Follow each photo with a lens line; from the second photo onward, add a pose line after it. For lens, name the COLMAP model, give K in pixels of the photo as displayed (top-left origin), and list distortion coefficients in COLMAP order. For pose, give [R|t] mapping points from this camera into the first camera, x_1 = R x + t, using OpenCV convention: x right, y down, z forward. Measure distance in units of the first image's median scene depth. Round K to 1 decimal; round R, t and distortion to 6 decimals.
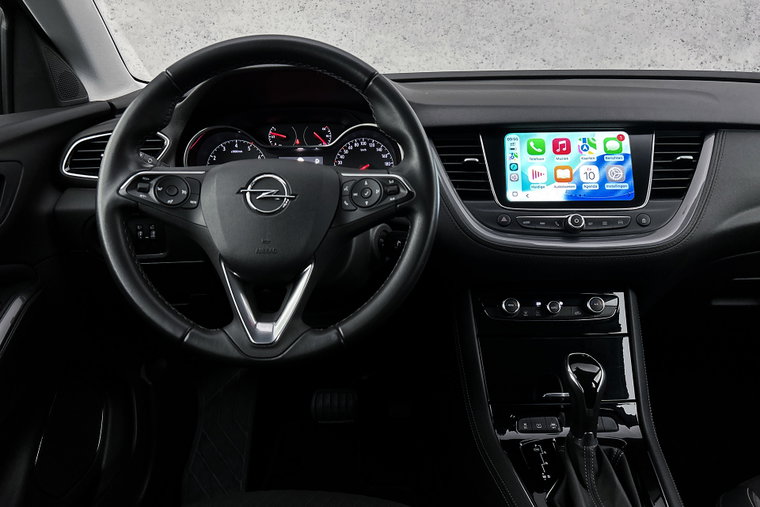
lens RADIAL K [[559.6, 0, 384.6], [0, 559.6, 265.0], [0, 0, 1]] dist [0.052867, -0.050857]
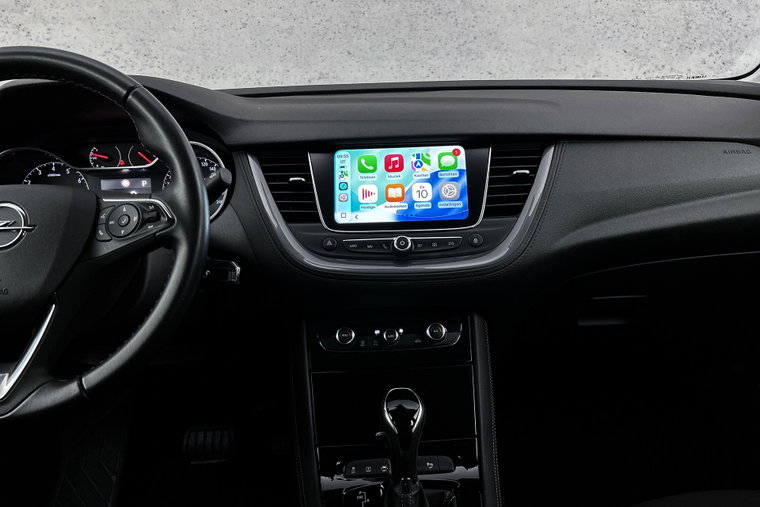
lens RADIAL K [[559.6, 0, 383.3], [0, 559.6, 265.2], [0, 0, 1]] dist [0.052867, -0.050857]
pose [[0.999102, -0.028971, 0.030917, 0.263294], [0.029717, 0.999272, -0.023939, -0.019940], [-0.030201, 0.024836, 0.999235, 0.078877]]
